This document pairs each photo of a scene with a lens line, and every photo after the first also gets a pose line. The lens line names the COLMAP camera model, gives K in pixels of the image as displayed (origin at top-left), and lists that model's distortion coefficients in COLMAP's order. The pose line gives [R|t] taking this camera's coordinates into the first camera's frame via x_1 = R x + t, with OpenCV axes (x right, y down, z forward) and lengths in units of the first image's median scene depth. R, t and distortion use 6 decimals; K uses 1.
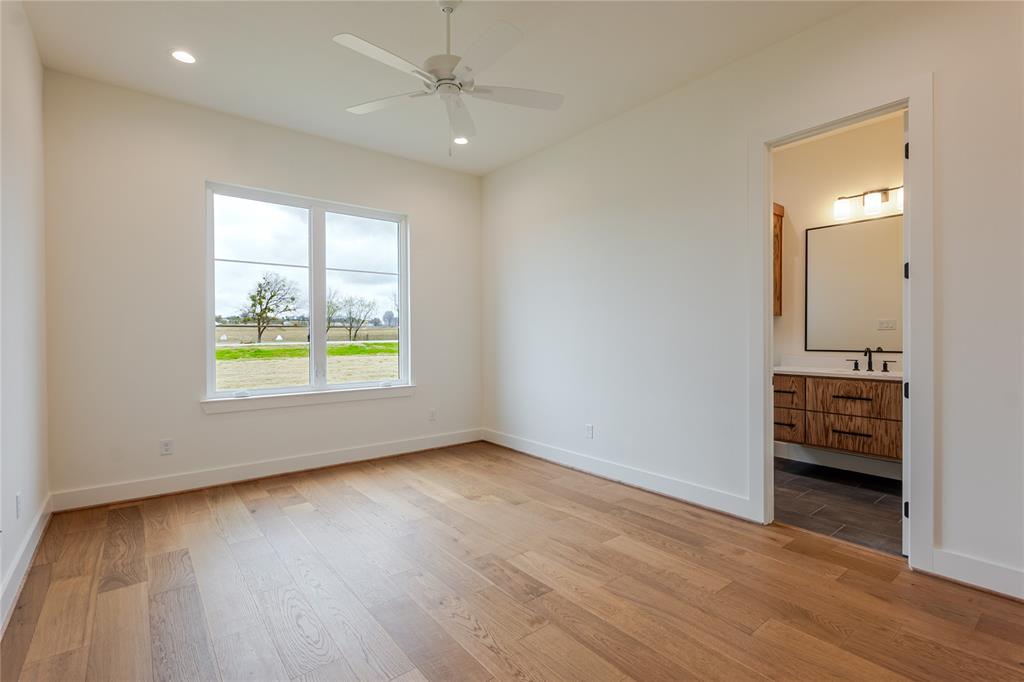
lens RADIAL K [[480.0, 0, 509.6], [0, 480.0, 338.8], [0, 0, 1]] dist [0.004327, -0.002831]
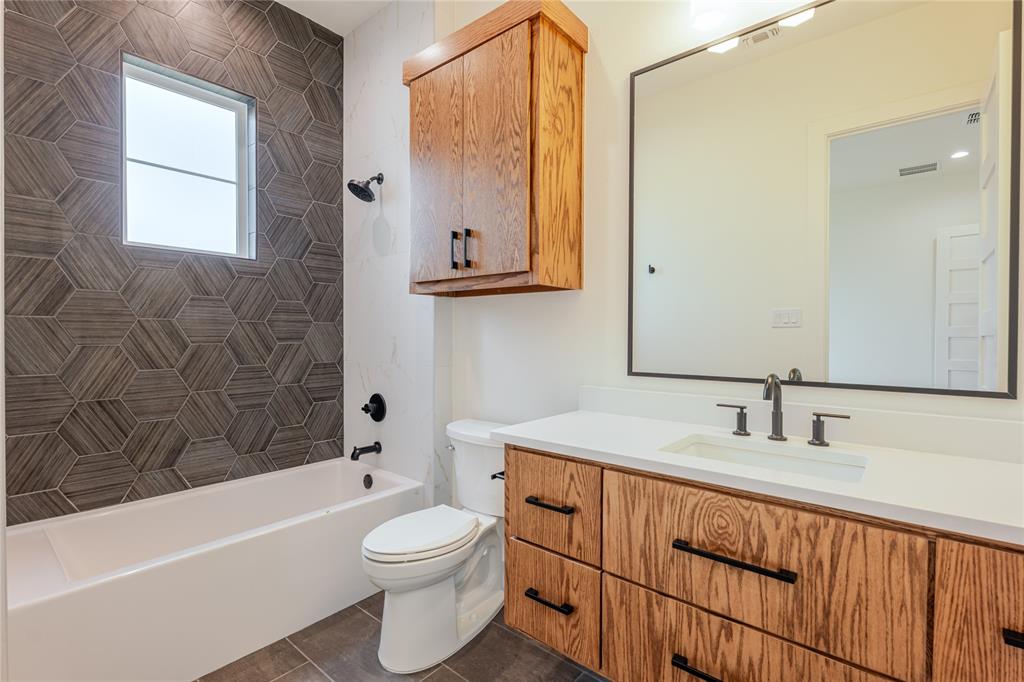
lens RADIAL K [[480.0, 0, 513.5], [0, 480.0, 337.4], [0, 0, 1]] dist [0.004327, -0.002831]
pose [[0.980413, 0.007089, 0.196824, 0.504365], [-0.006793, 0.999975, -0.002183, -0.005805], [-0.196835, 0.000804, 0.980436, 0.711993]]
